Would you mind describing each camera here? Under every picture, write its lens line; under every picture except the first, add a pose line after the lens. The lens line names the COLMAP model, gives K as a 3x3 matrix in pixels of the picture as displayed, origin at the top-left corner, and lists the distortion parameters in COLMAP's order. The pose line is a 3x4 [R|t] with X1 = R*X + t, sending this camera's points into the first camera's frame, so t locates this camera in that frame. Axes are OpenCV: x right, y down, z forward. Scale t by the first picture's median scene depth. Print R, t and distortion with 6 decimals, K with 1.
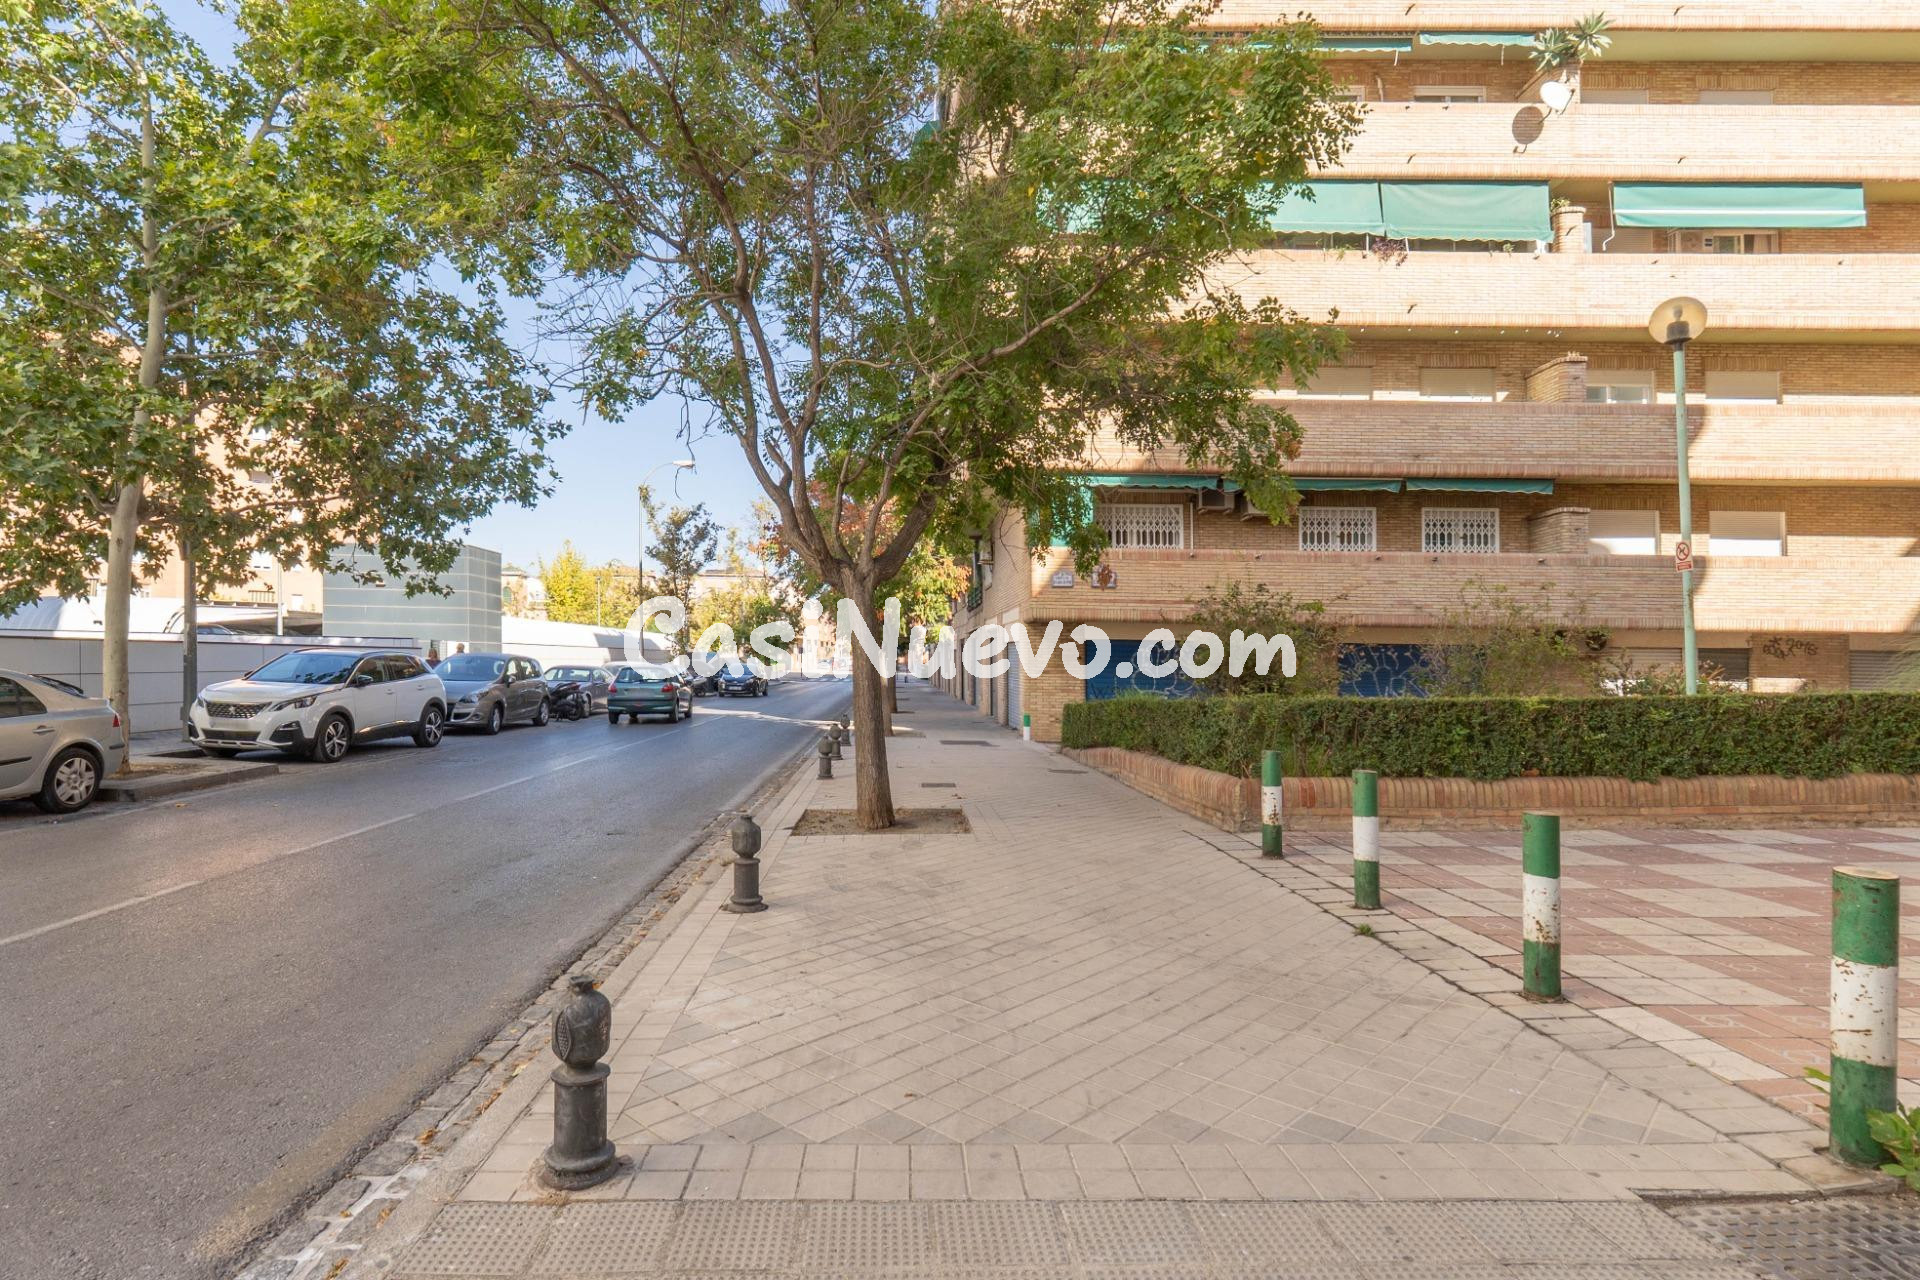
lens RADIAL K [[963.4, 0, 883.4], [0, 963.4, 669.3], [0, 0, 1]] dist [-0.003351, -0.001299]
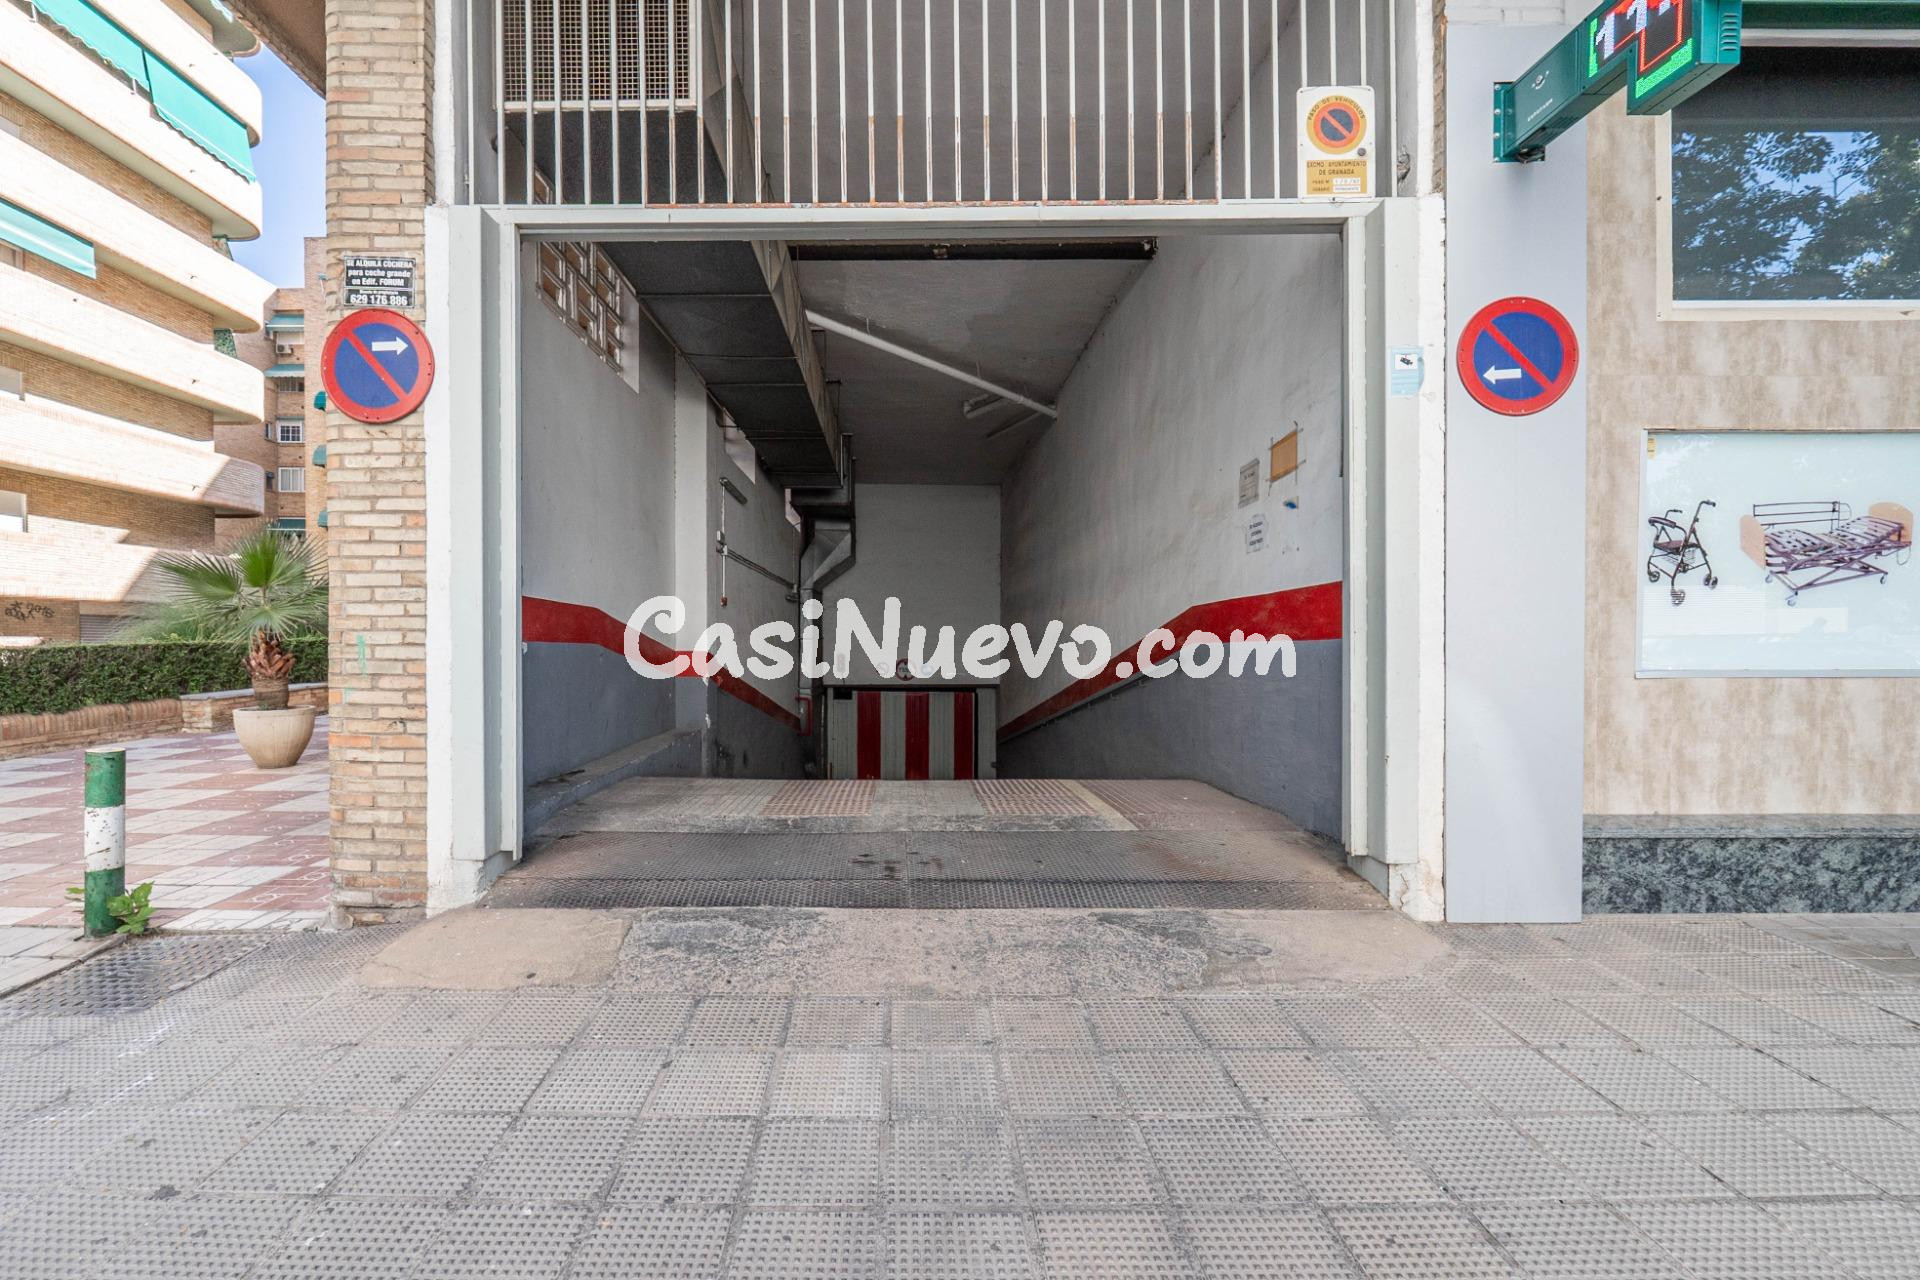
lens RADIAL K [[813.6, 0, 868.8], [0, 813.6, 623.6], [0, 0, 1]] dist [-0.004922, -0.001172]
pose [[0.006892, 0.006282, 0.999957, -0.097658], [0.002635, 0.999977, -0.006300, 0.005075], [-0.999973, 0.002678, 0.006875, -0.086443]]
